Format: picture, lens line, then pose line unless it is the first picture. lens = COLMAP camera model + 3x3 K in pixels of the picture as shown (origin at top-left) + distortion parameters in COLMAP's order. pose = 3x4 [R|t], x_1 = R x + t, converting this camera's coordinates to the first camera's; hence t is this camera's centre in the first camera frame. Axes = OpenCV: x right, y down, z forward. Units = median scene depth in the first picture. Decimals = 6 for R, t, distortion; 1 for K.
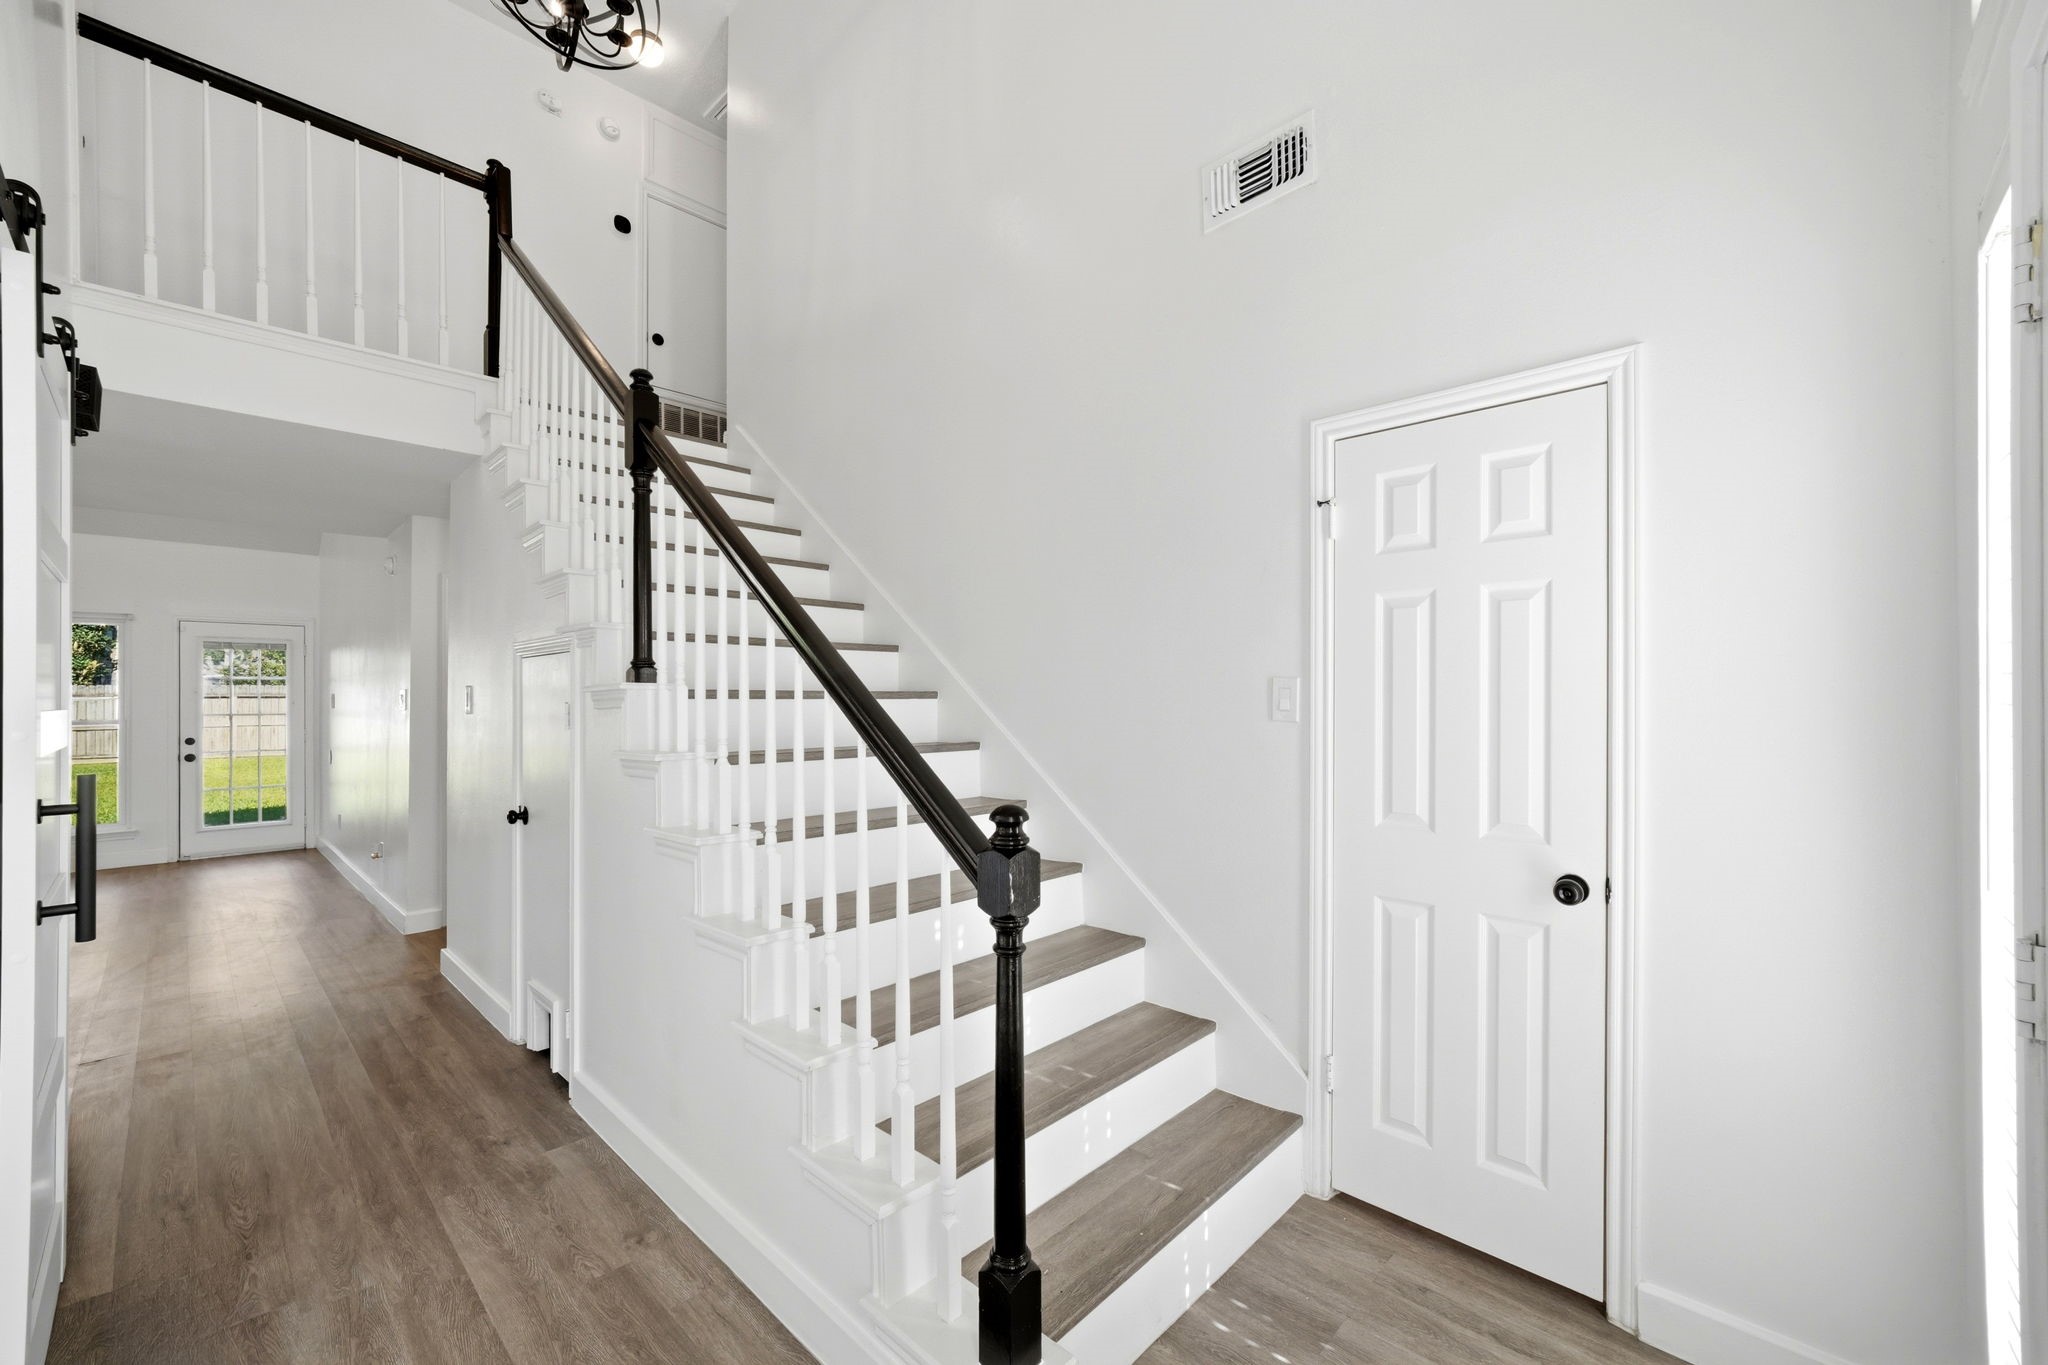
lens RADIAL K [[832.1, 0, 1033.5], [0, 832.1, 694.2], [0, 0, 1]] dist [-0.007436, 0.000633]
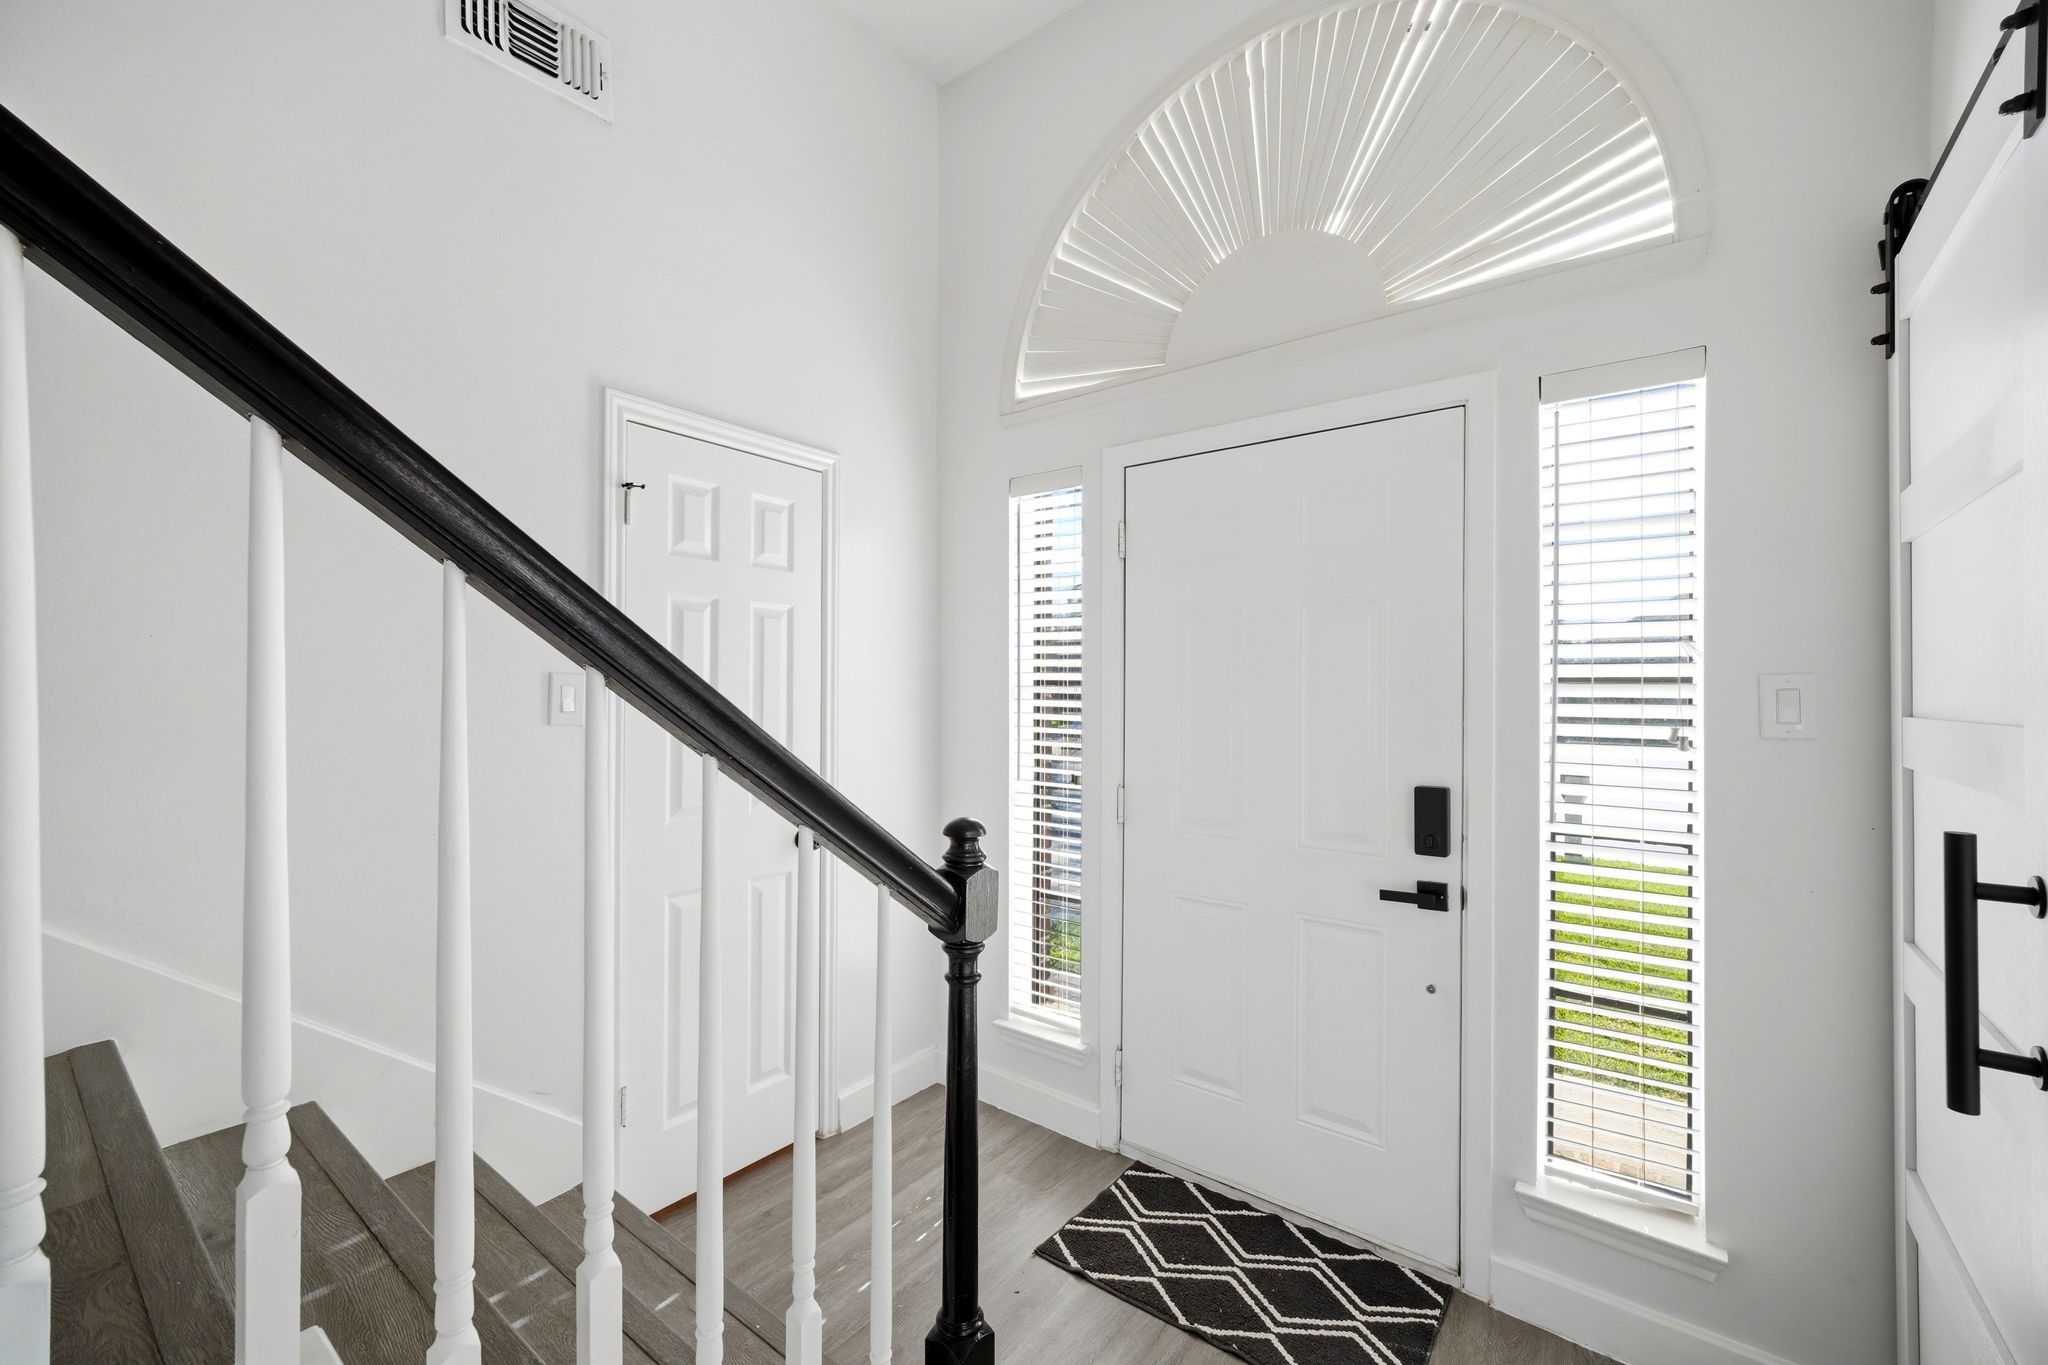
lens RADIAL K [[832.1, 0, 1030.7], [0, 832.1, 686.6], [0, 0, 1]] dist [-0.007436, 0.000633]
pose [[-0.120204, 0.007485, 0.992721, -0.664407], [-0.004407, 0.999958, -0.008073, -0.002443], [-0.992739, -0.005346, -0.120166, 0.722099]]
